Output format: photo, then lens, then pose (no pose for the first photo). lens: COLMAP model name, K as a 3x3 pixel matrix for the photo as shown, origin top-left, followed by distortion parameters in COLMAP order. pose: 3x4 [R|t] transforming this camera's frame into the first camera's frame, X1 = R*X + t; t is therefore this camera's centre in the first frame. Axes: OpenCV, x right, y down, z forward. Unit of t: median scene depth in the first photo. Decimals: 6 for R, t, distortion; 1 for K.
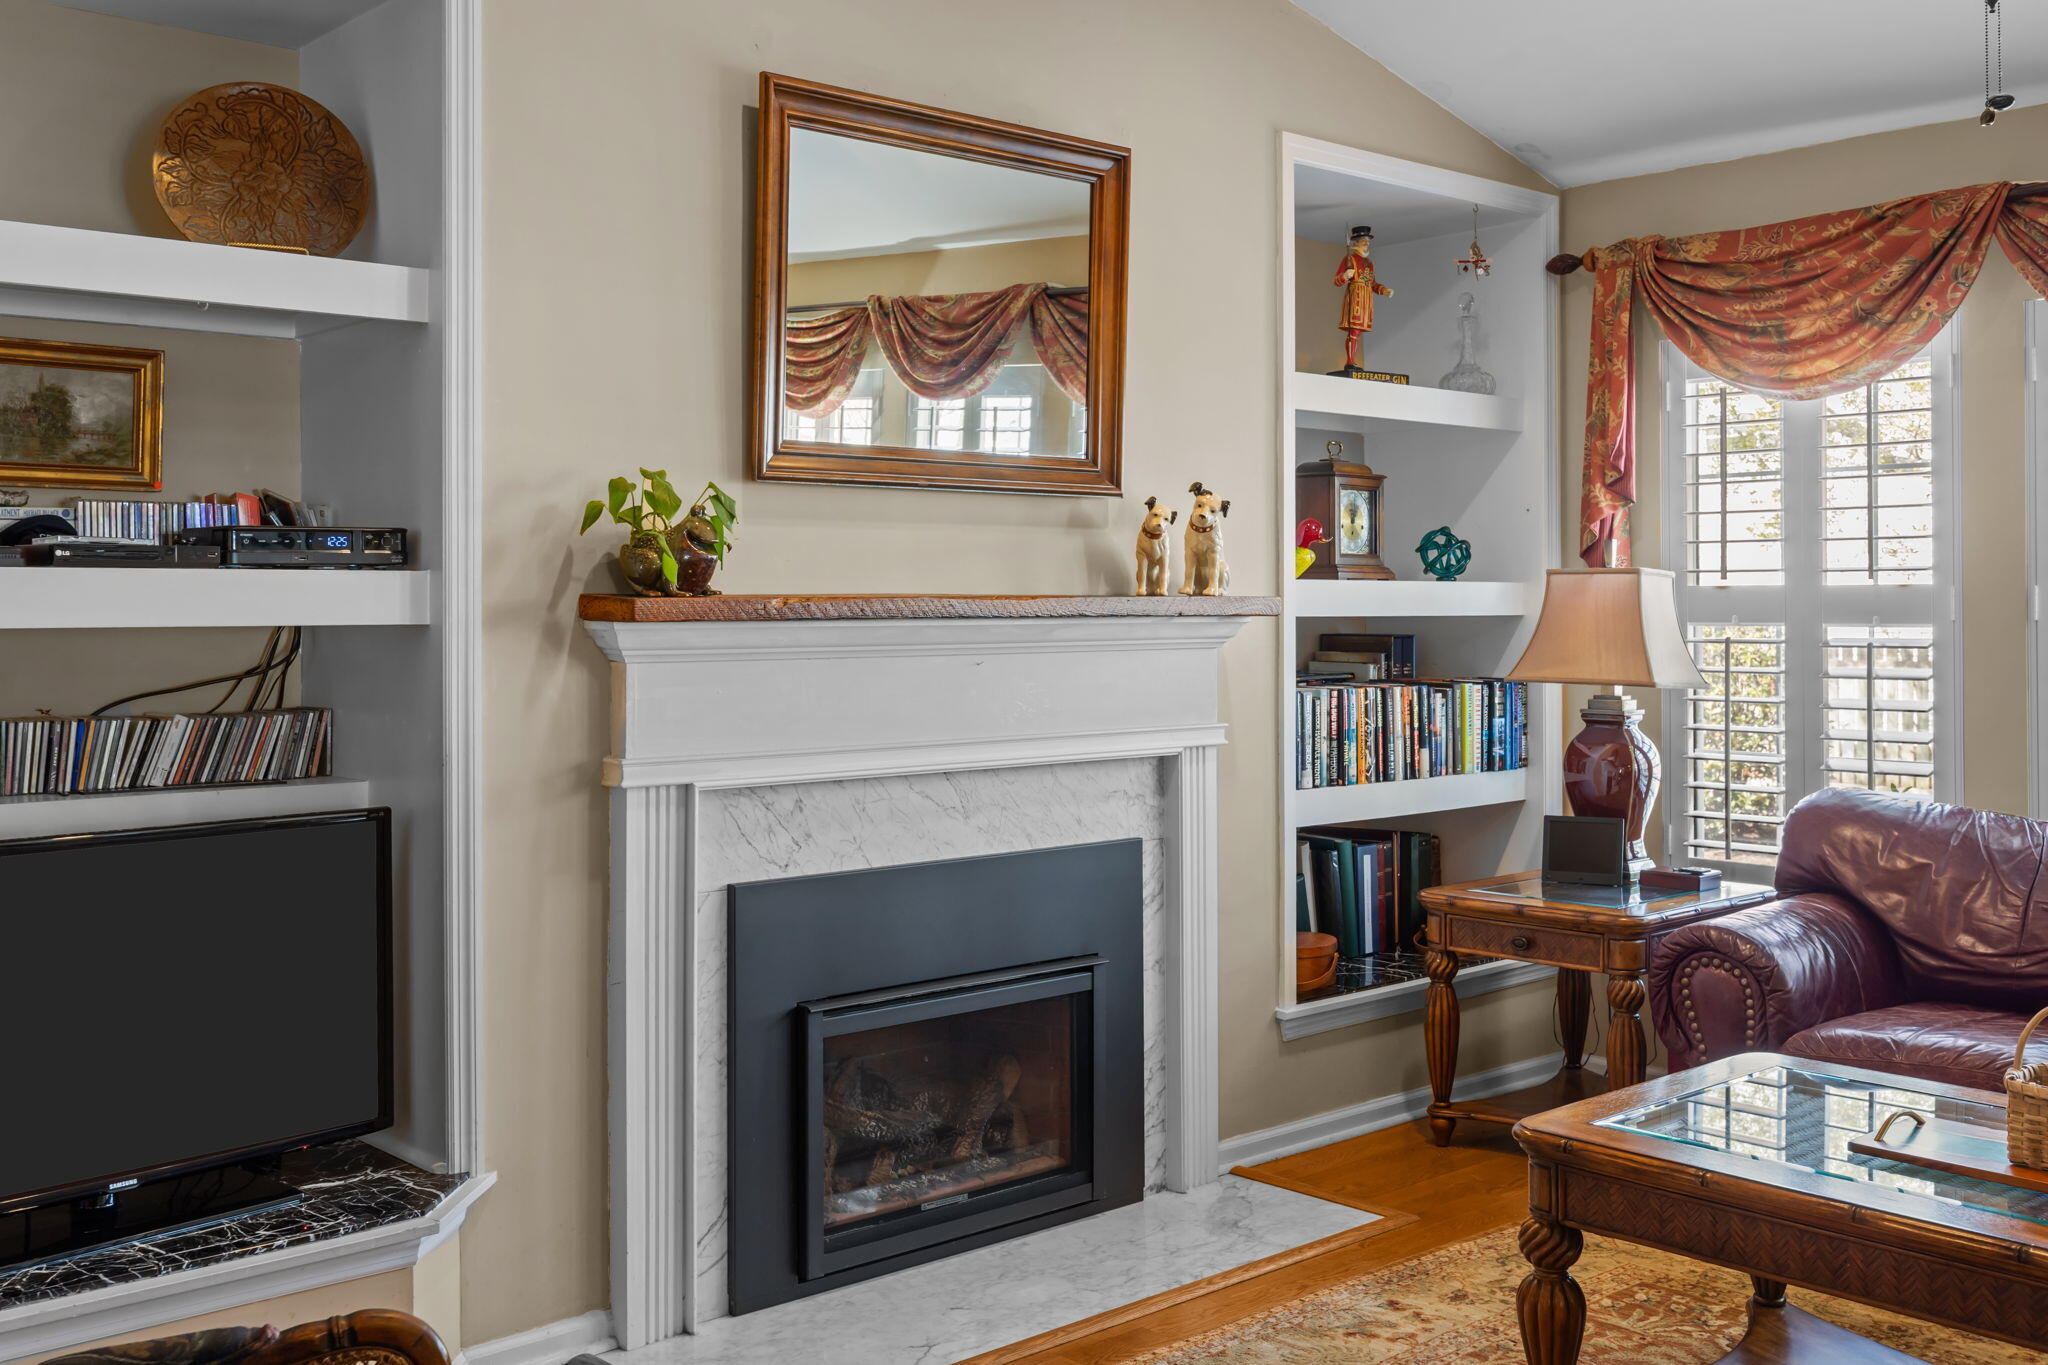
lens RADIAL K [[2029.9, 0, 1026.7], [0, 2029.9, 627.3], [0, 0, 1]] dist [-0.001825, -0.003586]
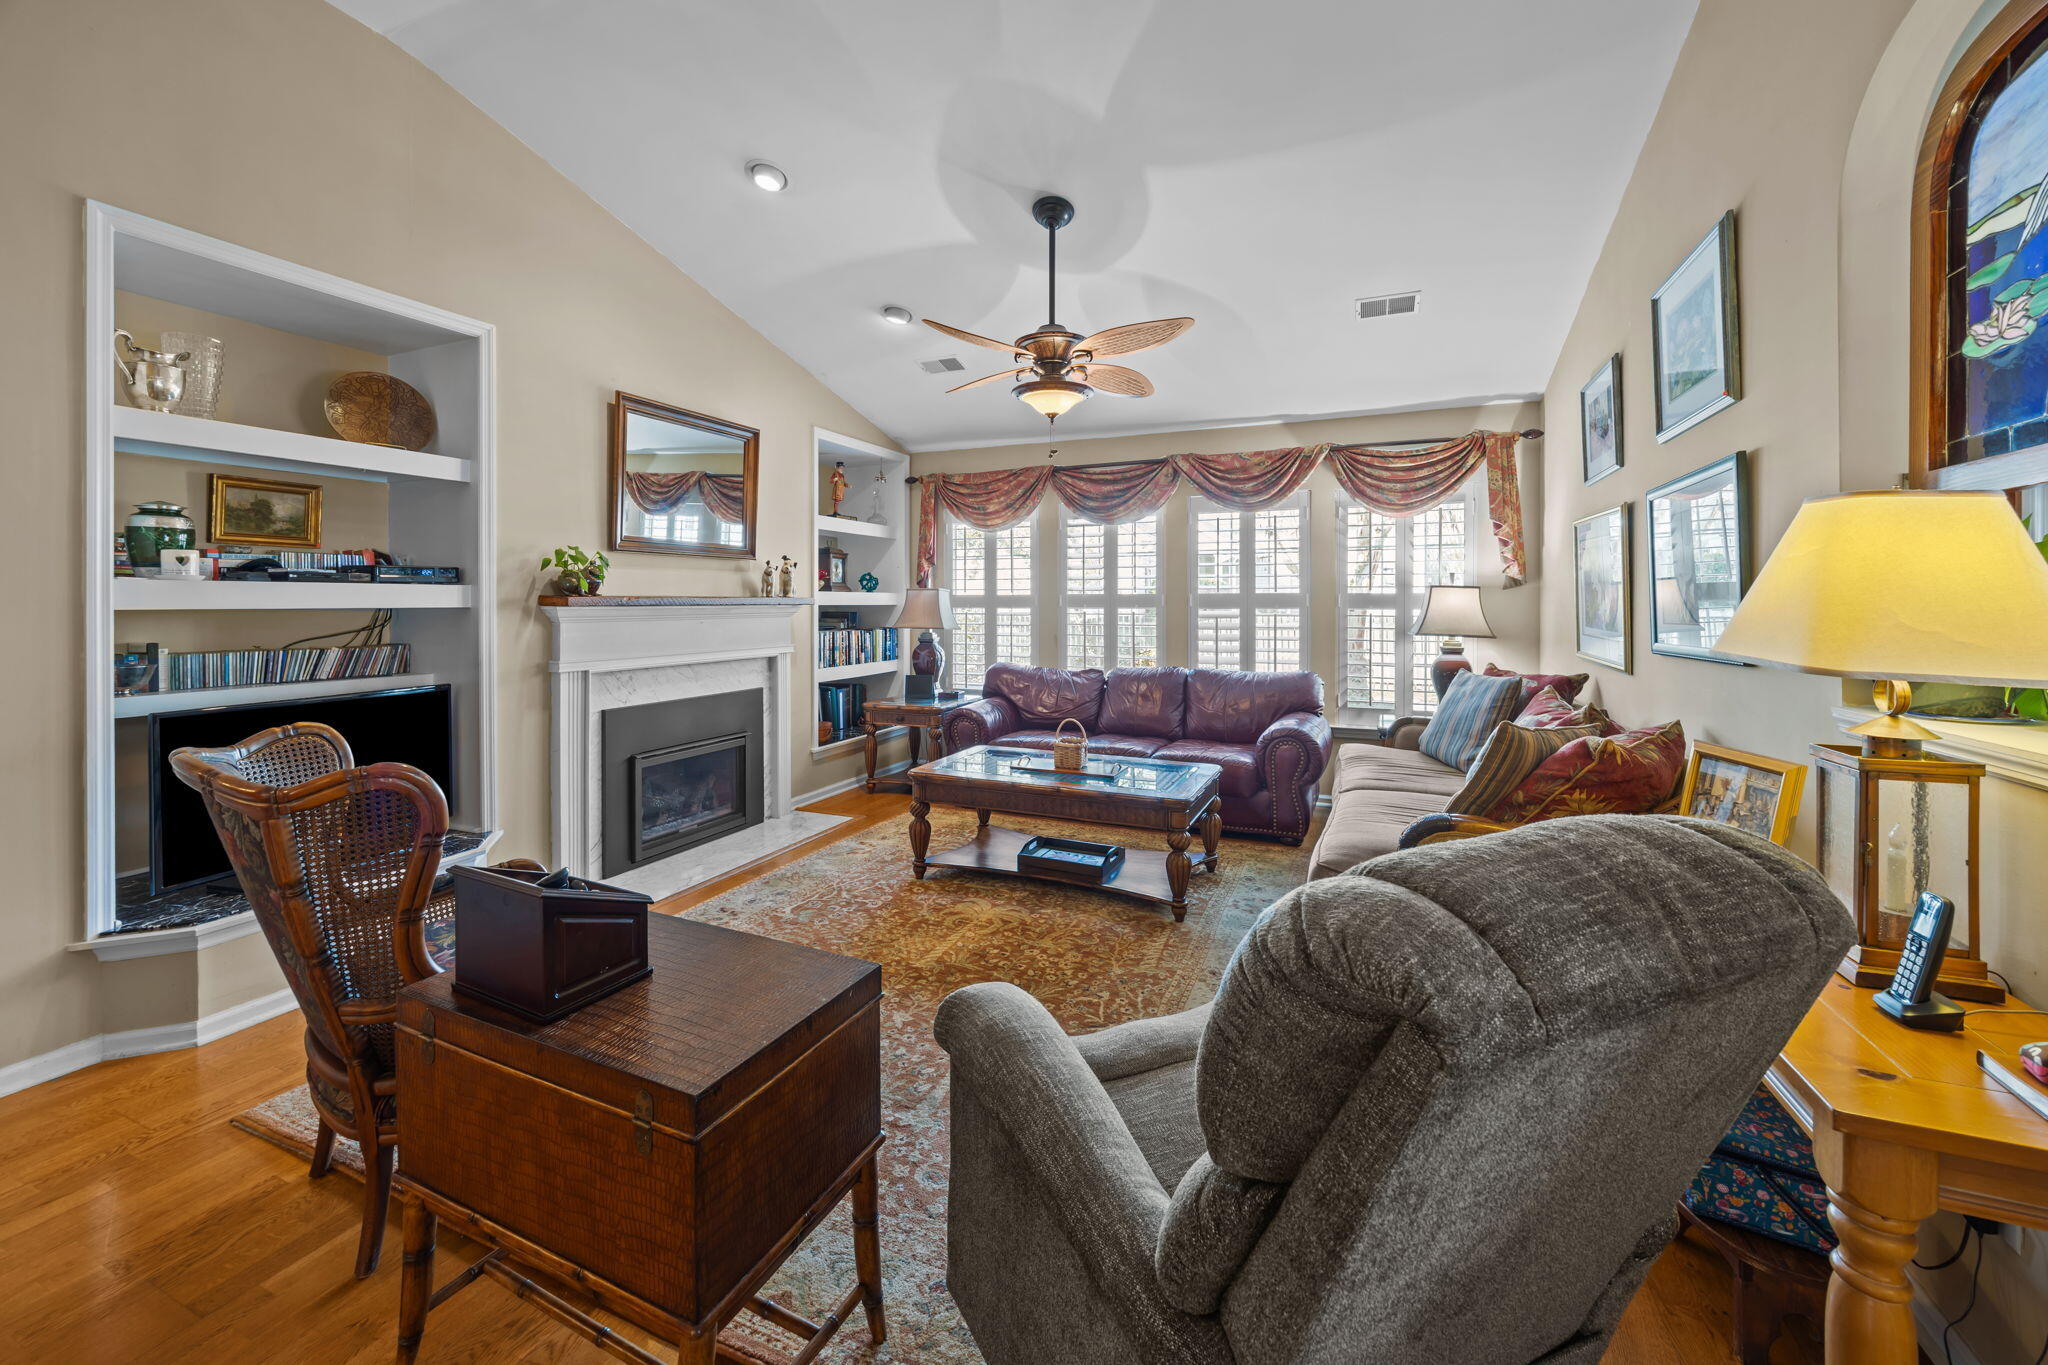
lens RADIAL K [[792.2, 0, 1024.0], [0, 792.2, 682.5], [0, 0, 1]] dist [0.001018, 0.000080]
pose [[0.913110, -0.039063, 0.405839, -0.052836], [0.002190, 0.995855, 0.090925, 0.002247], [-0.407708, -0.082136, 0.909411, -0.095996]]
